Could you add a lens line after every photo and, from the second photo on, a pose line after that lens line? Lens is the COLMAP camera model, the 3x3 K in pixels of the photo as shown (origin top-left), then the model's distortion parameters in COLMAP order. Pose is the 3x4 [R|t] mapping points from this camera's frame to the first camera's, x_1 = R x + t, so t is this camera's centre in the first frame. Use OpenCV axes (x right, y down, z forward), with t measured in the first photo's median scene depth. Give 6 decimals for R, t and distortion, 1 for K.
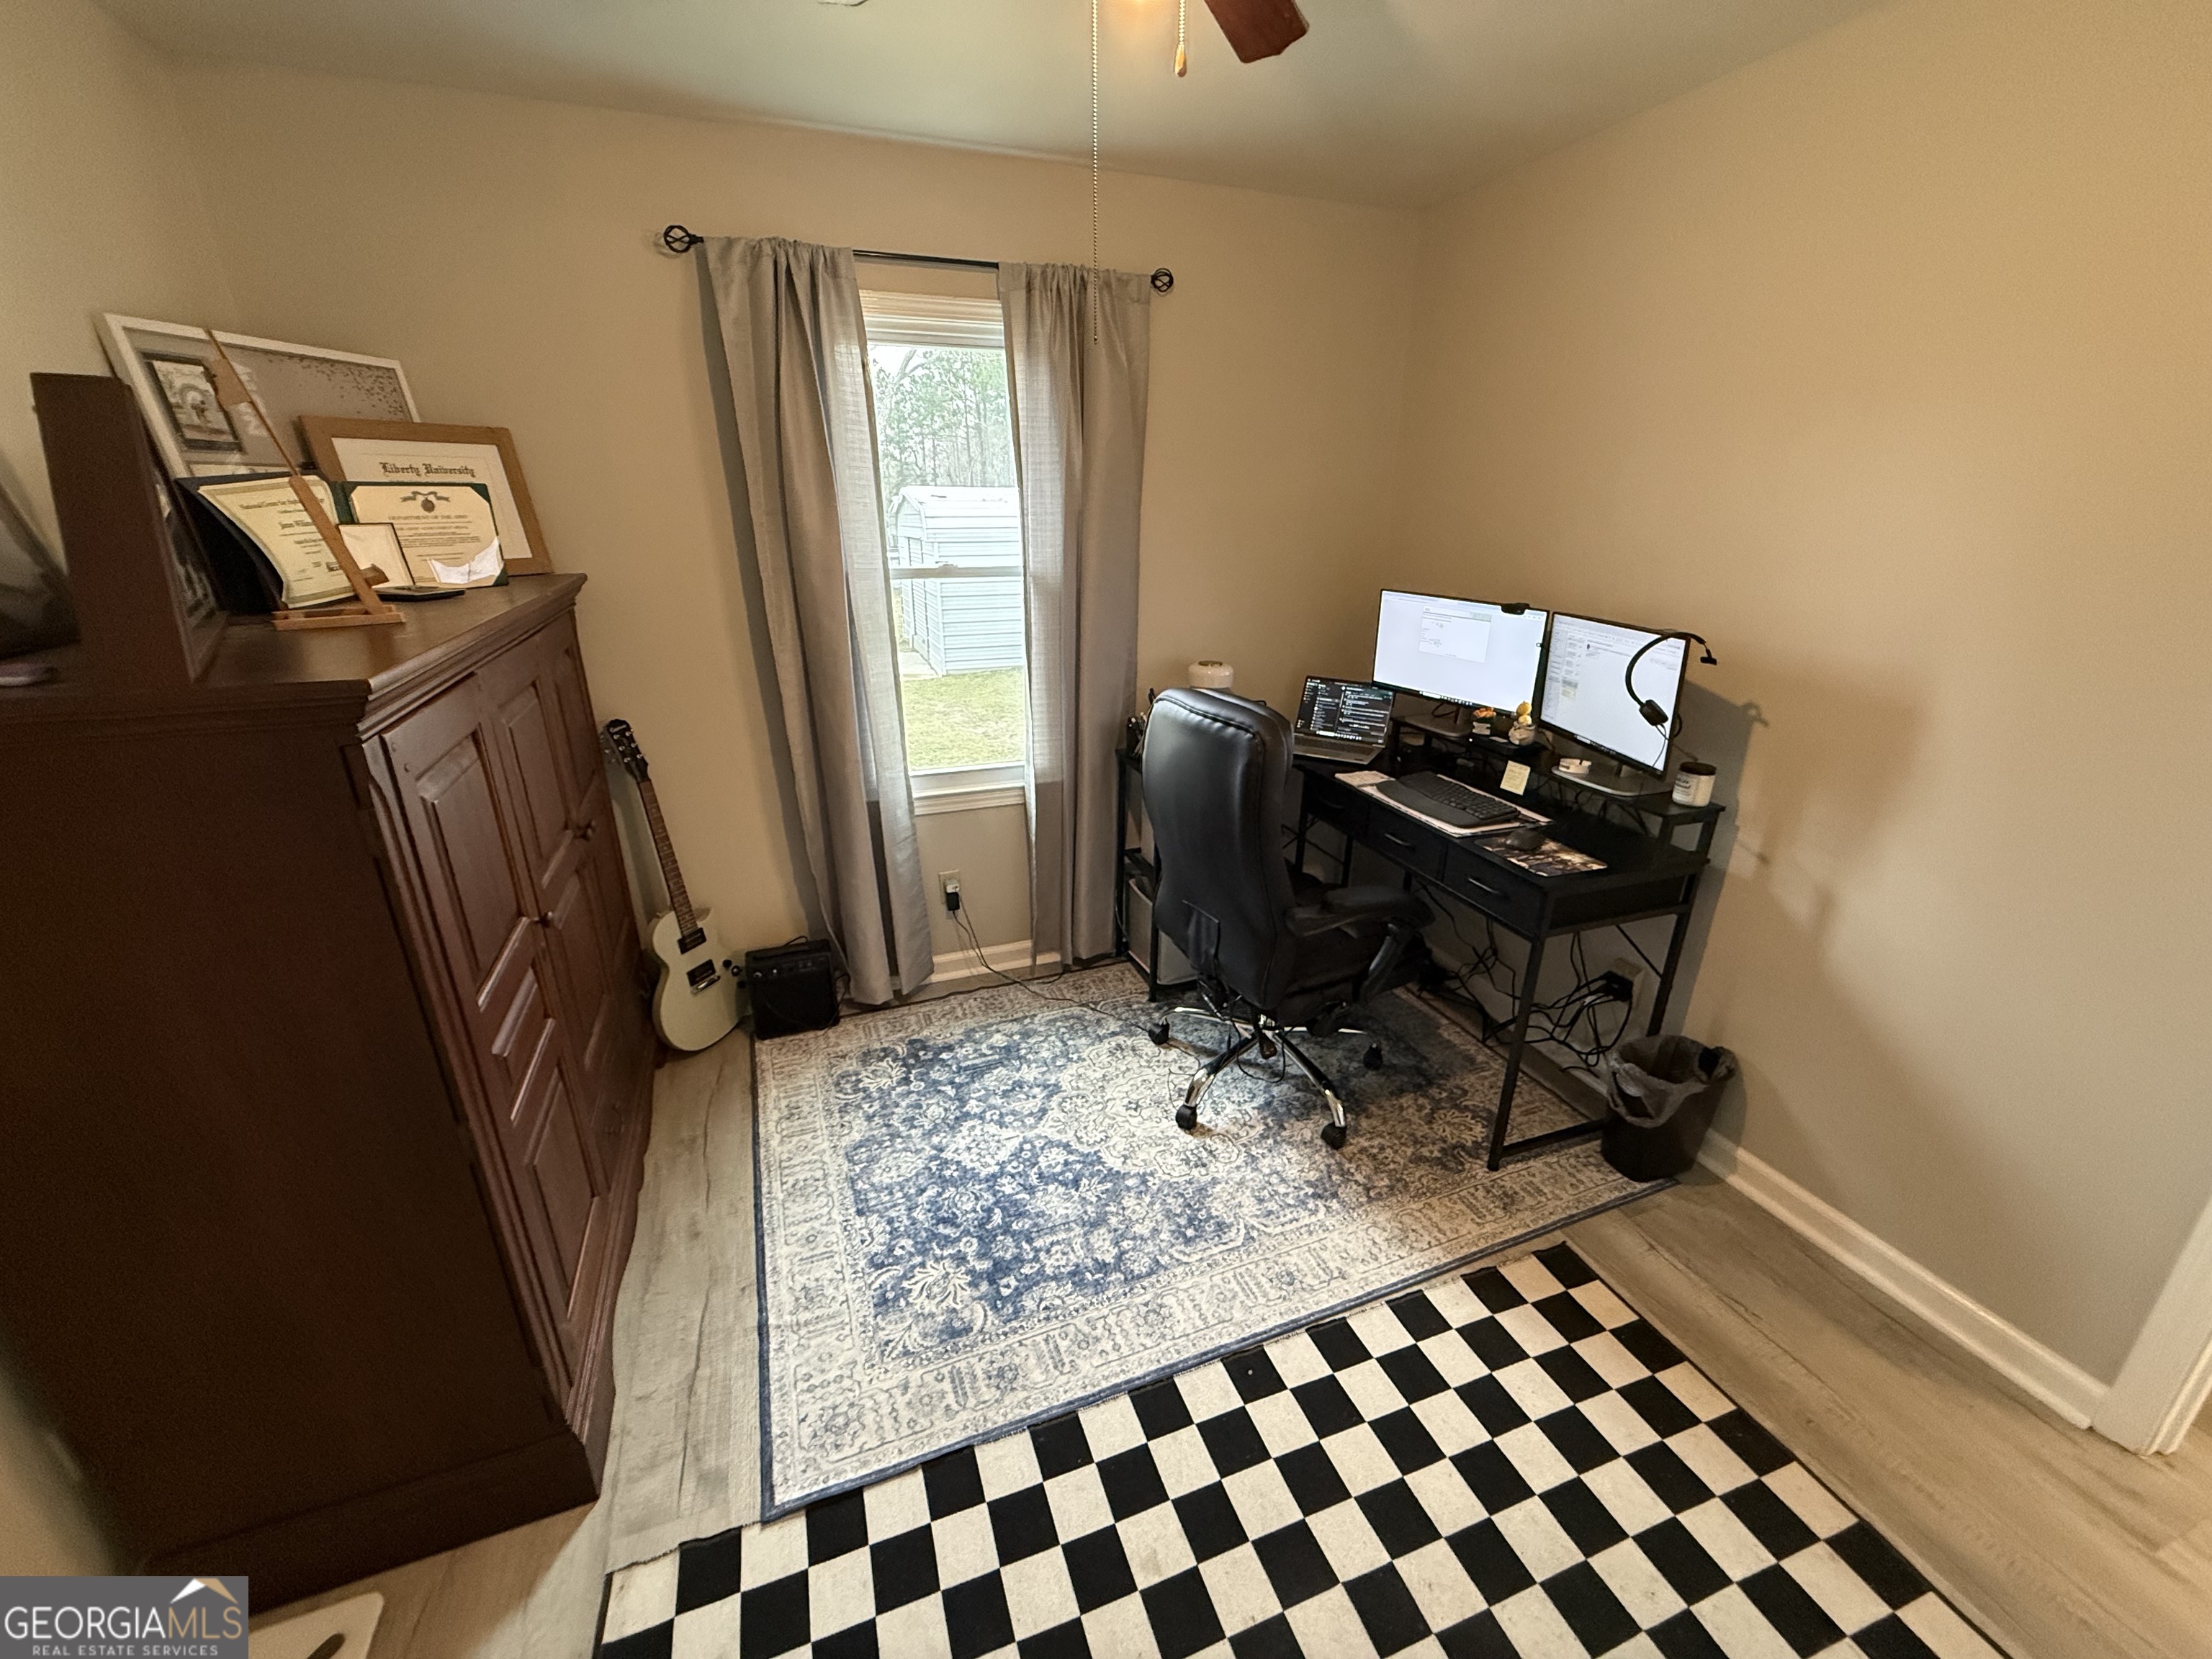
lens RADIAL K [[879.7, 0, 1095.3], [0, 879.7, 825.9], [0, 0, 1]] dist [0.001140, -0.000033]
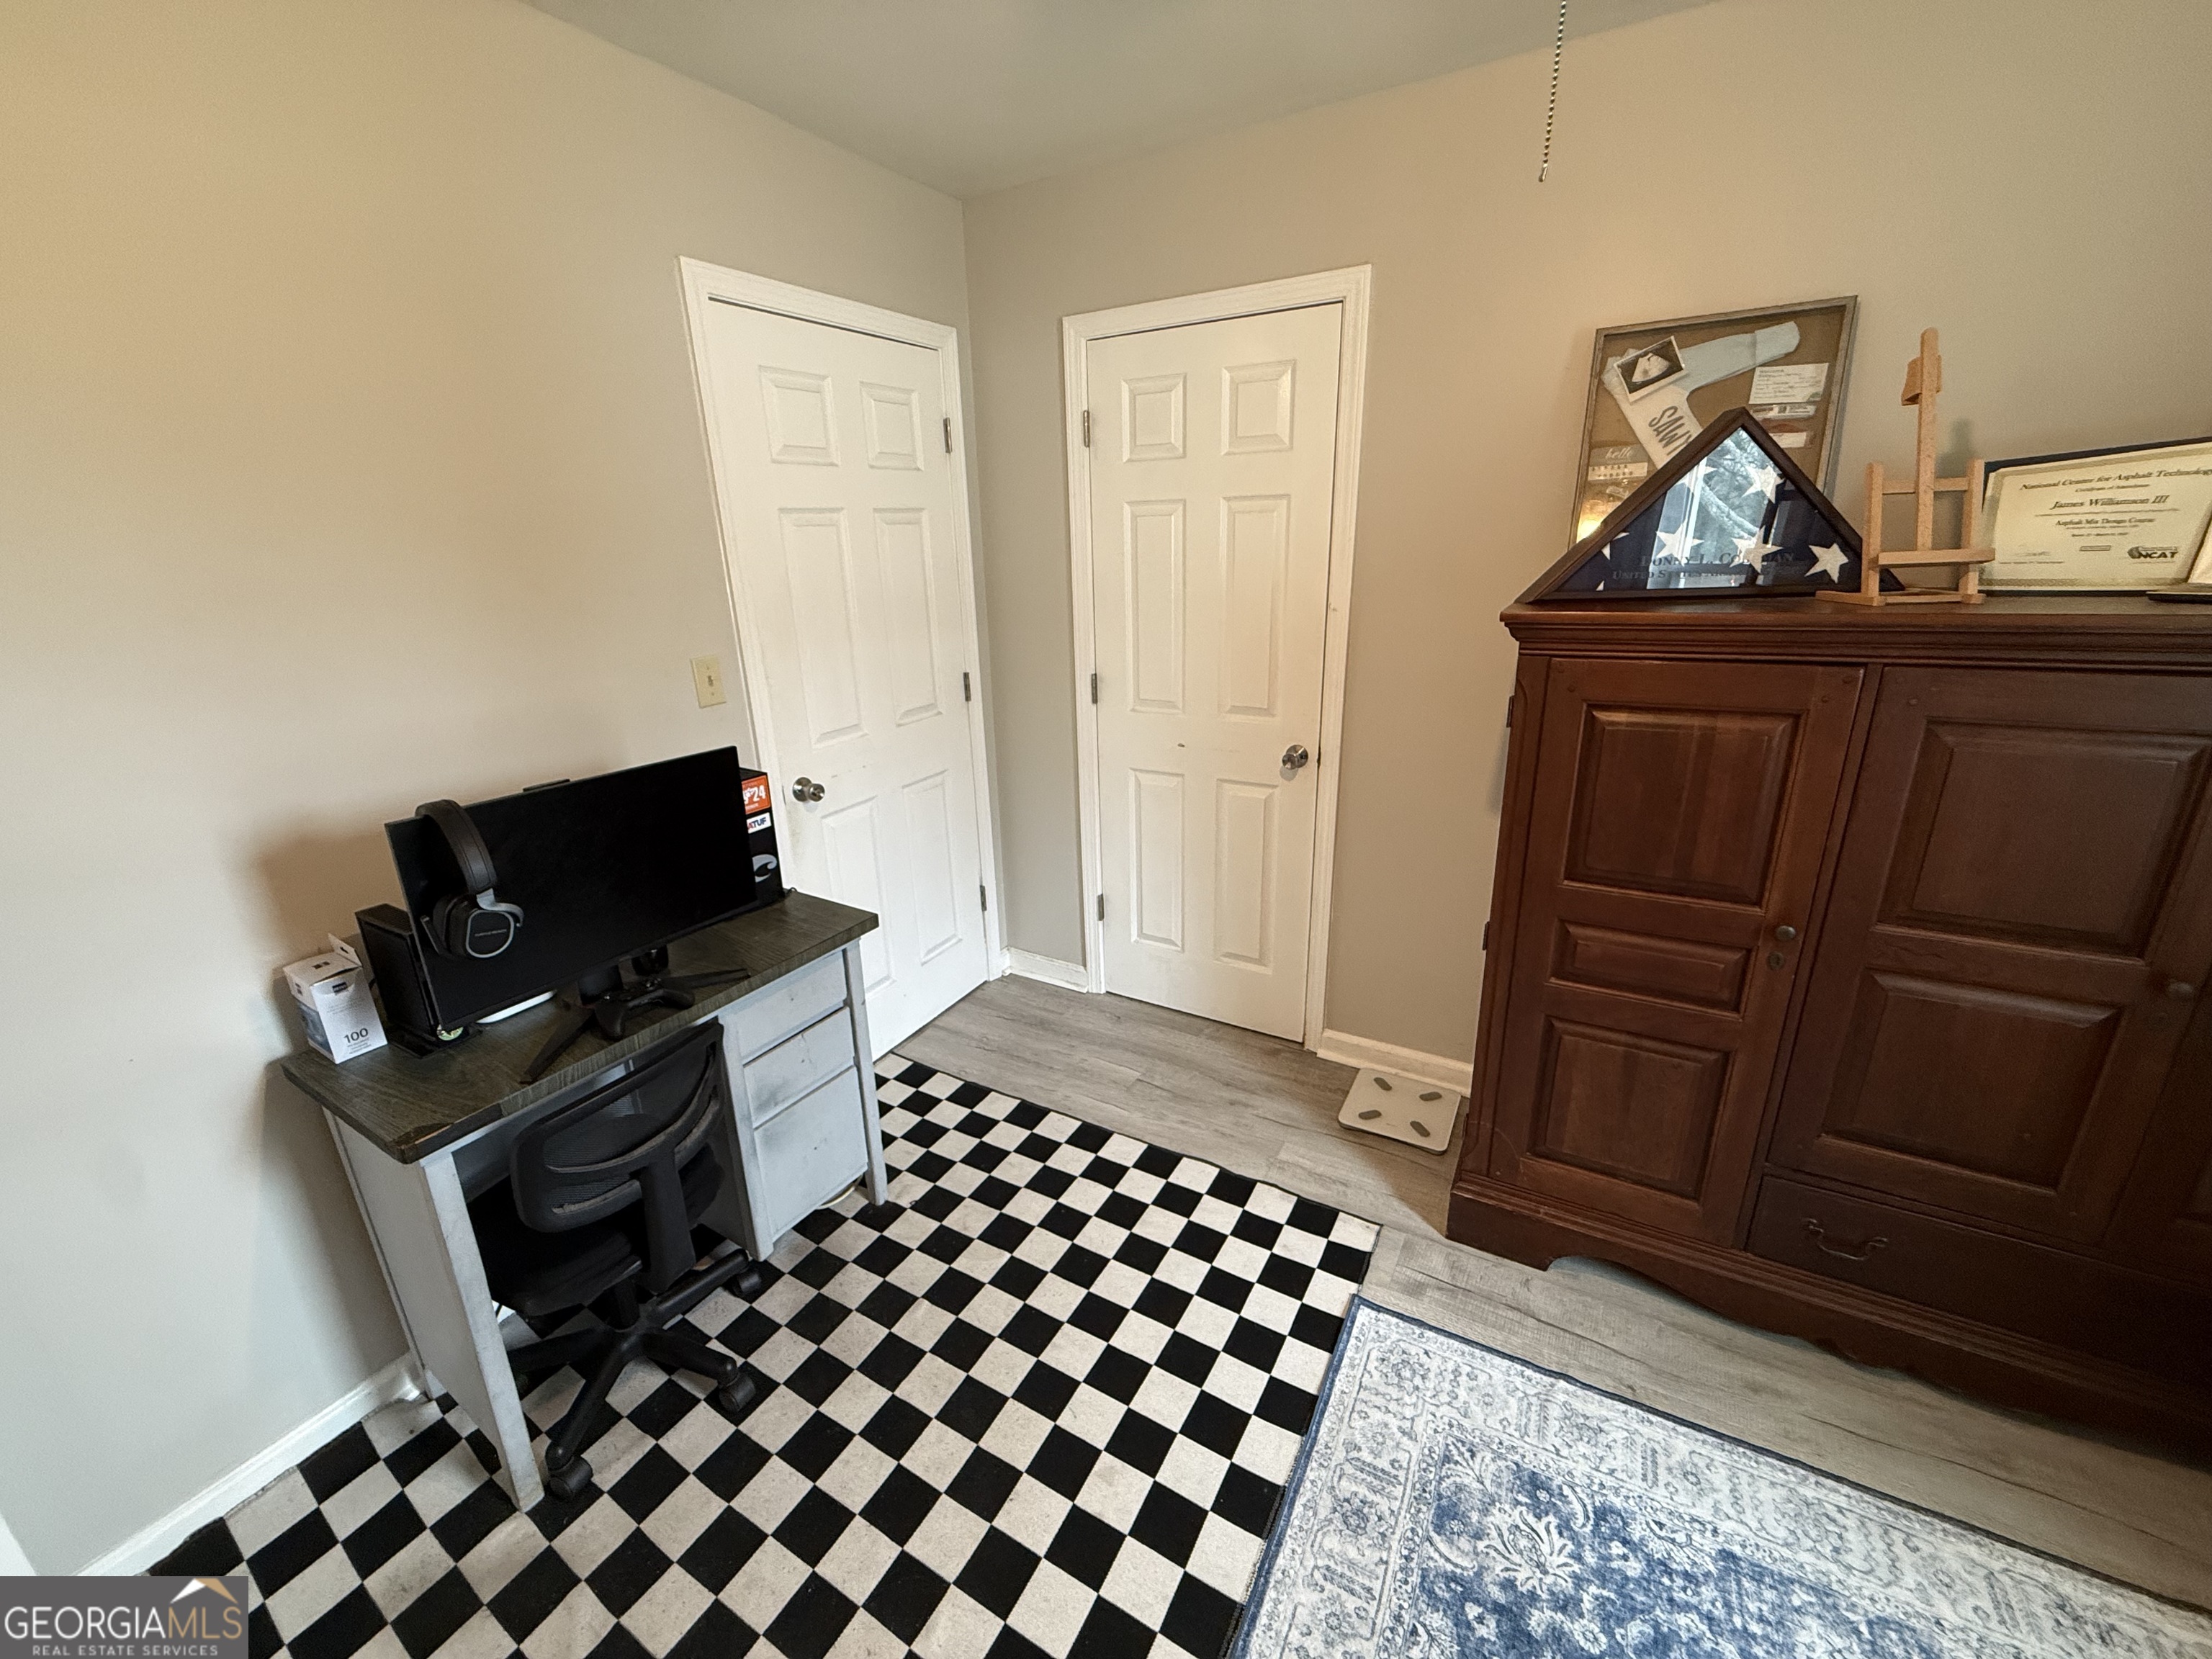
lens RADIAL K [[879.7, 0, 1095.3], [0, 879.7, 825.9], [0, 0, 1]] dist [0.001140, -0.000033]
pose [[-0.767433, 0.225095, -0.600316, 0.452002], [-0.188821, 0.815459, 0.547150, -0.339390], [0.612694, 0.533253, -0.583308, 0.986801]]
